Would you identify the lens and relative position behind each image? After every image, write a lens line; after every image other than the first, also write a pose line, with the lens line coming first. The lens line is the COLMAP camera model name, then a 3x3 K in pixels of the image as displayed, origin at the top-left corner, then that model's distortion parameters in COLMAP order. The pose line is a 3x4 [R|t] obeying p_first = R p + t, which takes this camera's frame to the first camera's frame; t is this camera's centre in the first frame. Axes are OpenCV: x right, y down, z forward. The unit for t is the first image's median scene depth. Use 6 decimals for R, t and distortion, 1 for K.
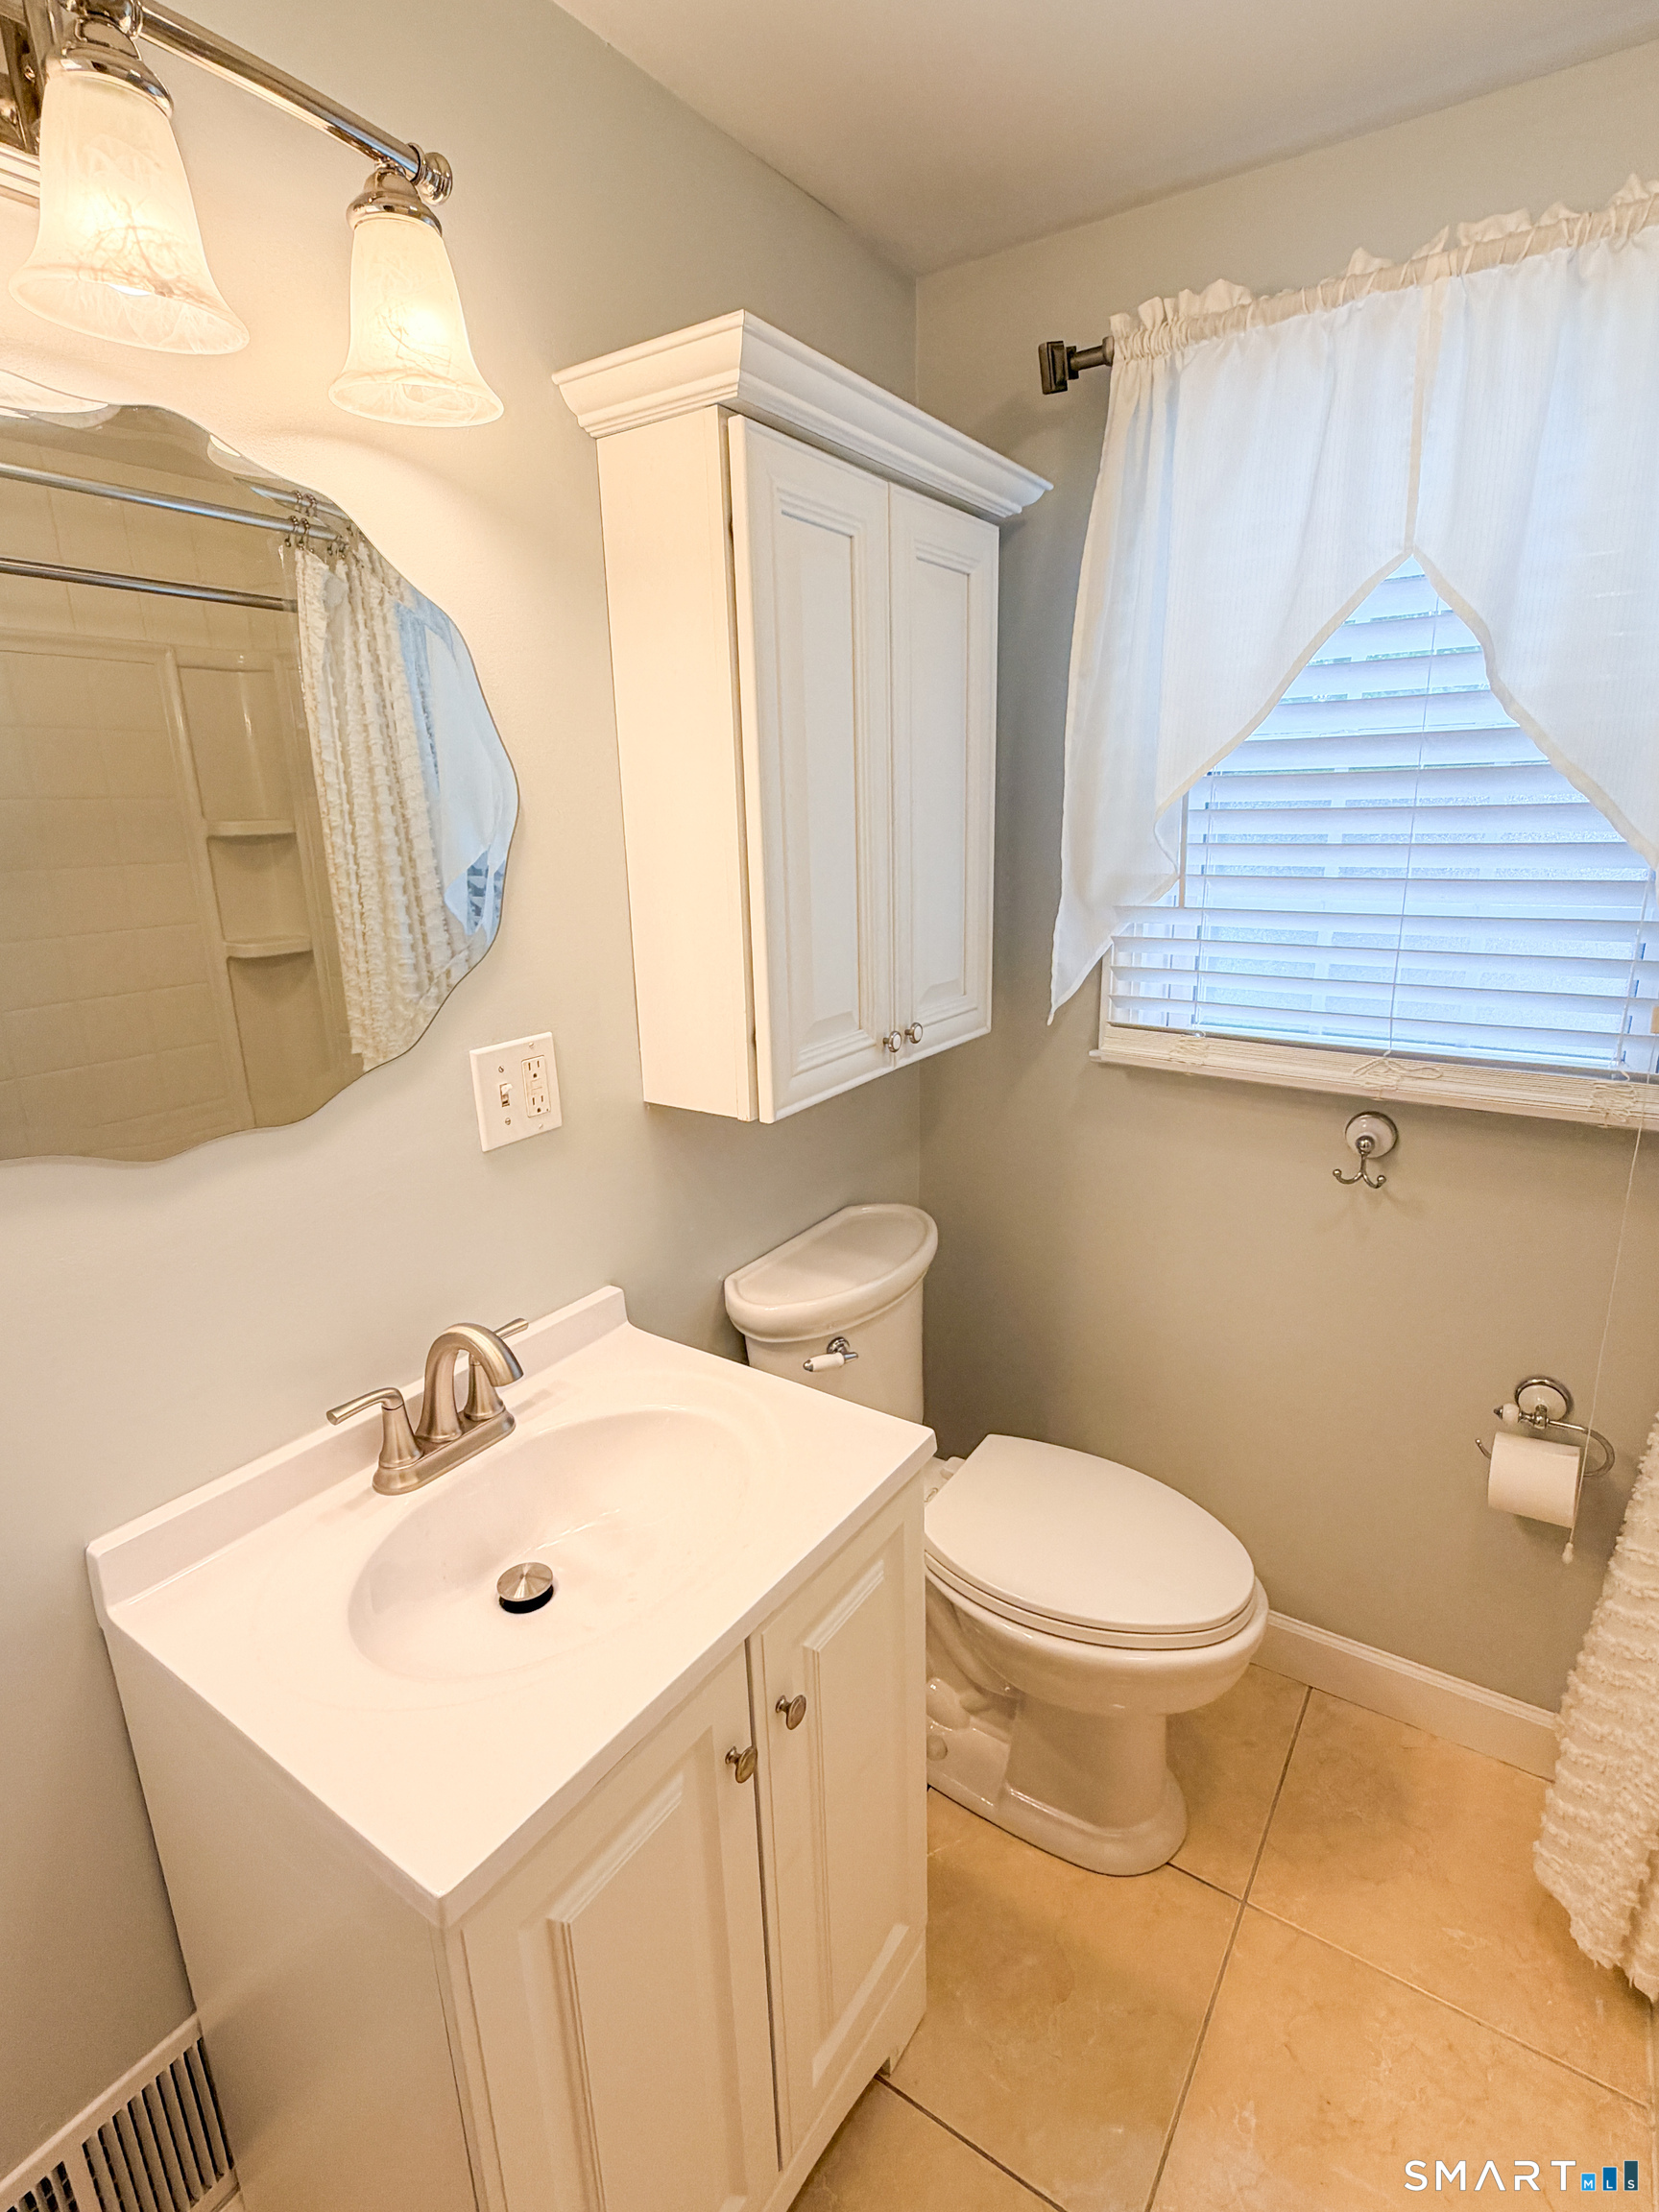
lens RADIAL K [[1075.4, 0, 829.5], [0, 1075.4, 1106.0], [0, 0, 1]] dist [-0.003133, -0.000769]
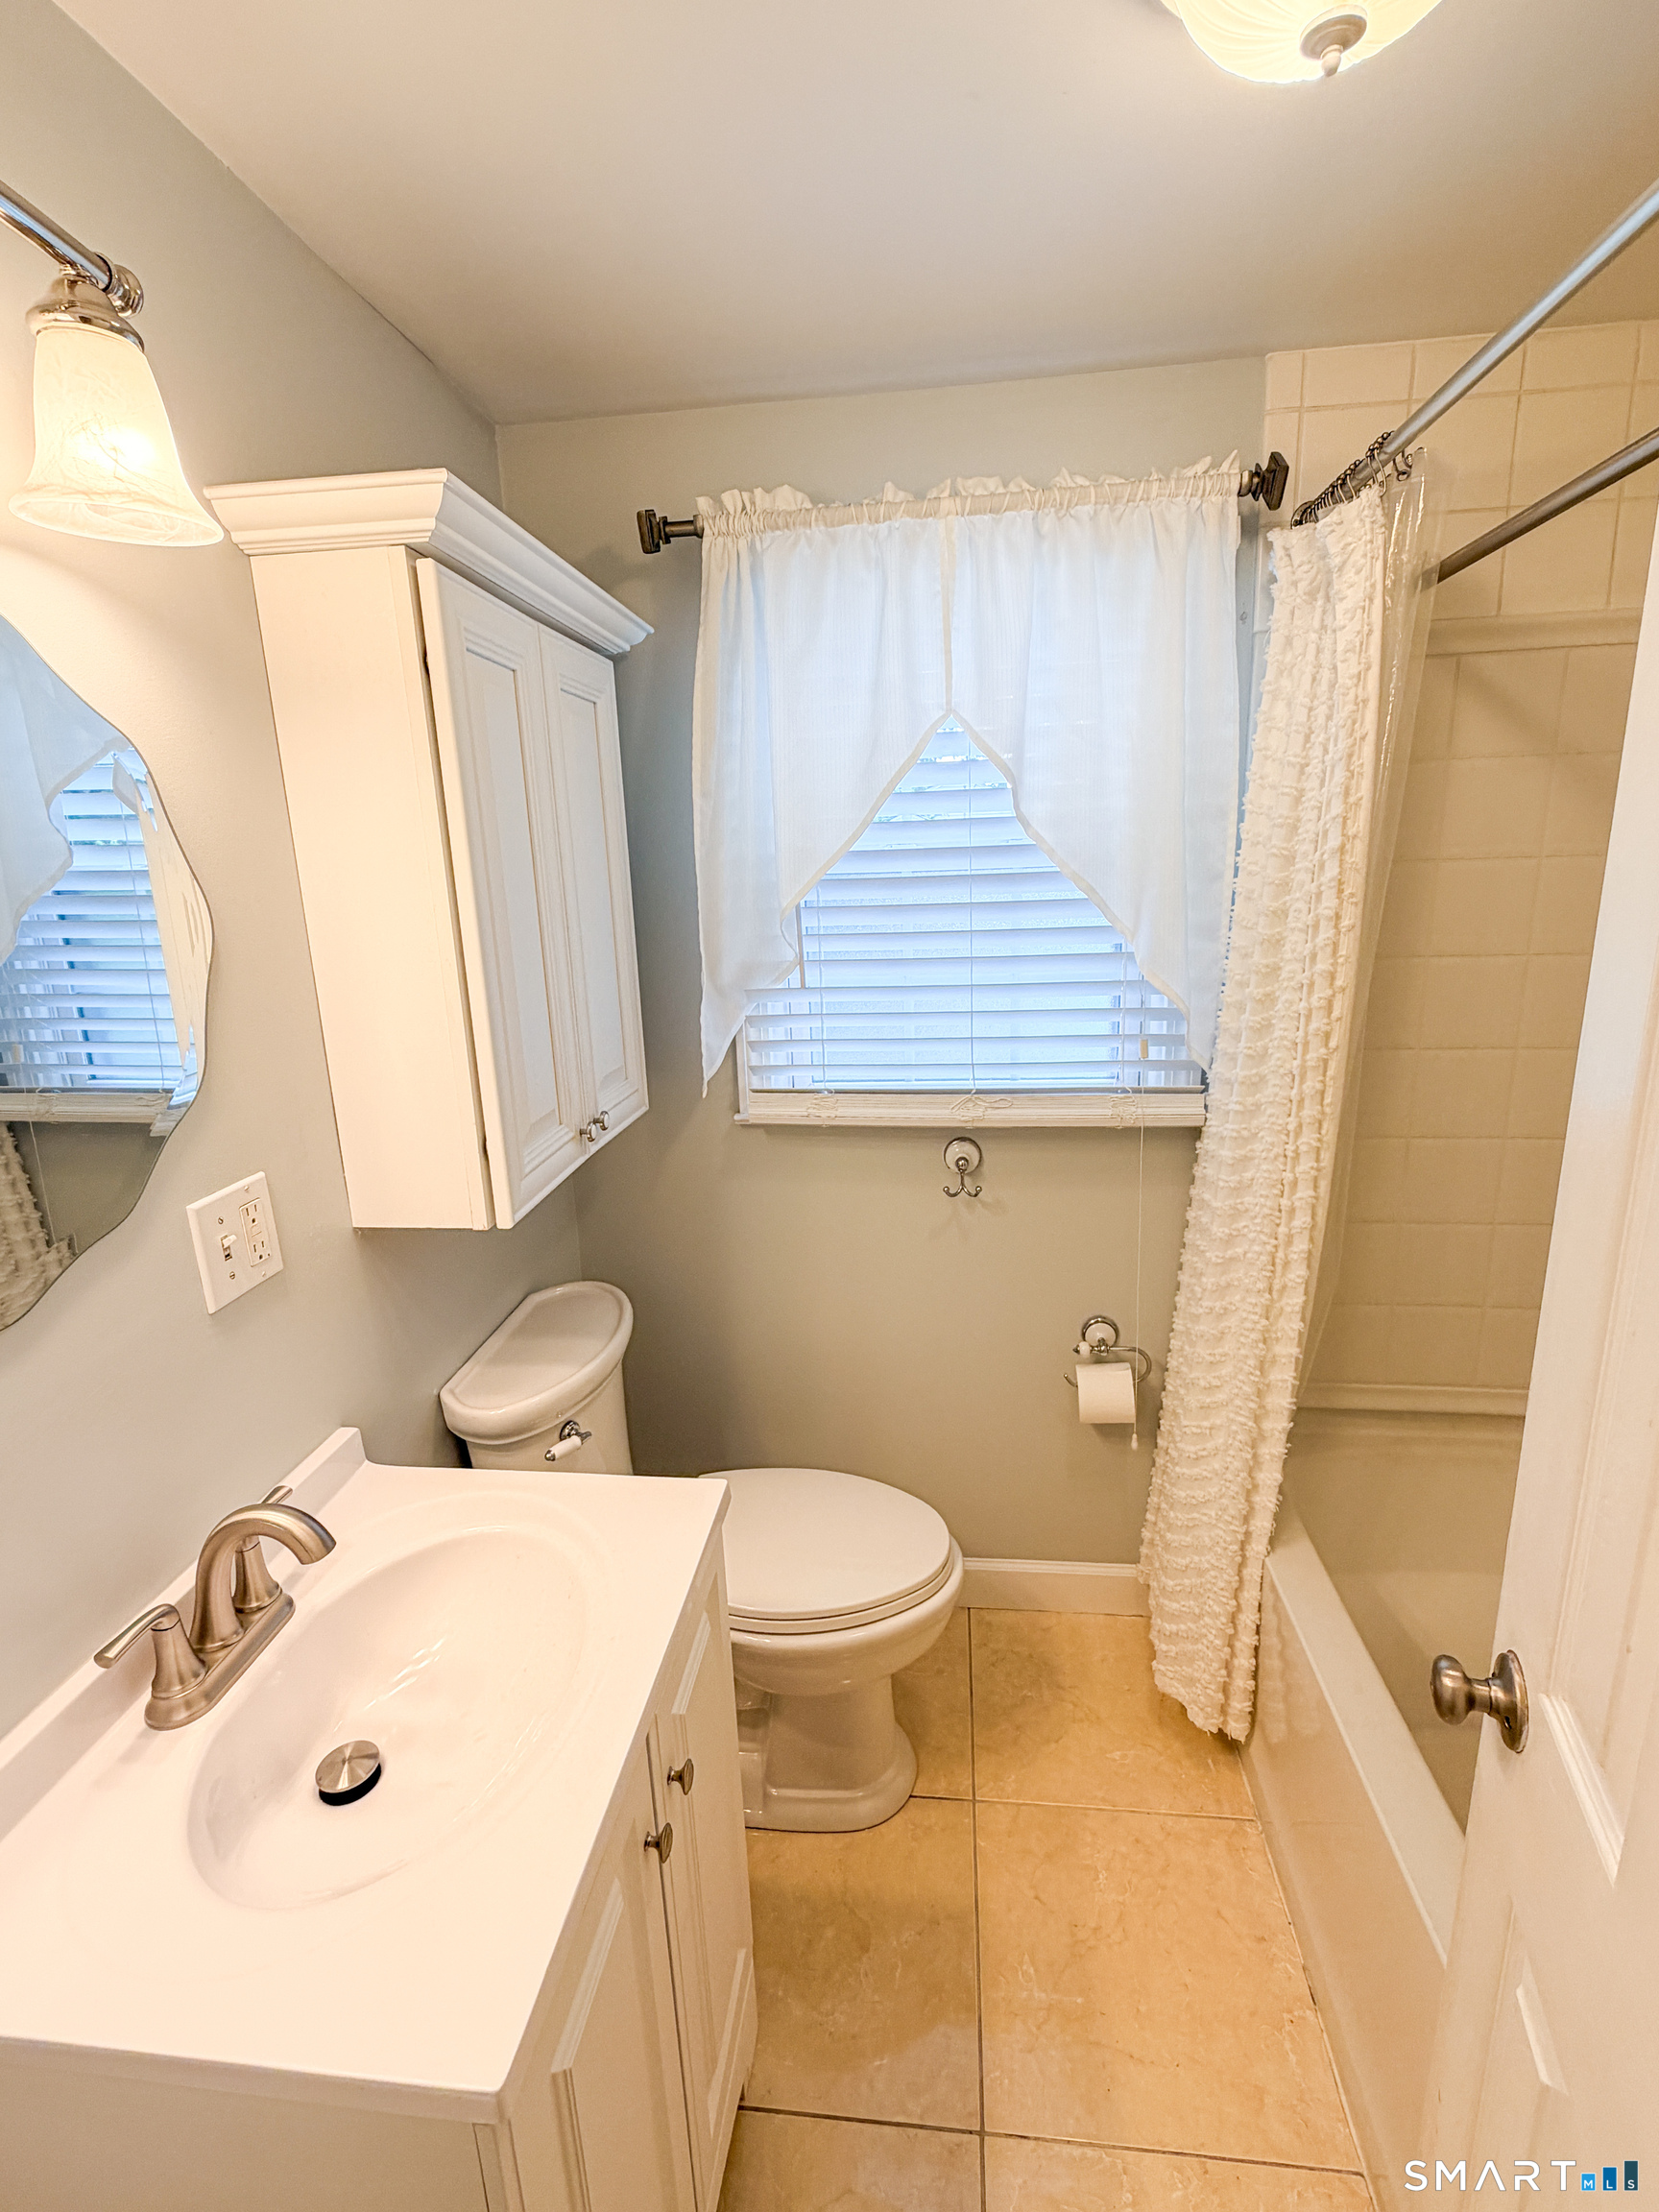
lens RADIAL K [[1011.2, 0, 829.5], [0, 1011.2, 1106.0], [0, 0, 1]] dist [-0.007566, 0.000600]
pose [[0.886646, -0.116609, 0.447506, -0.187871], [0.138272, 0.990266, -0.015921, -0.039089], [-0.441294, 0.075994, 0.894139, -0.002024]]
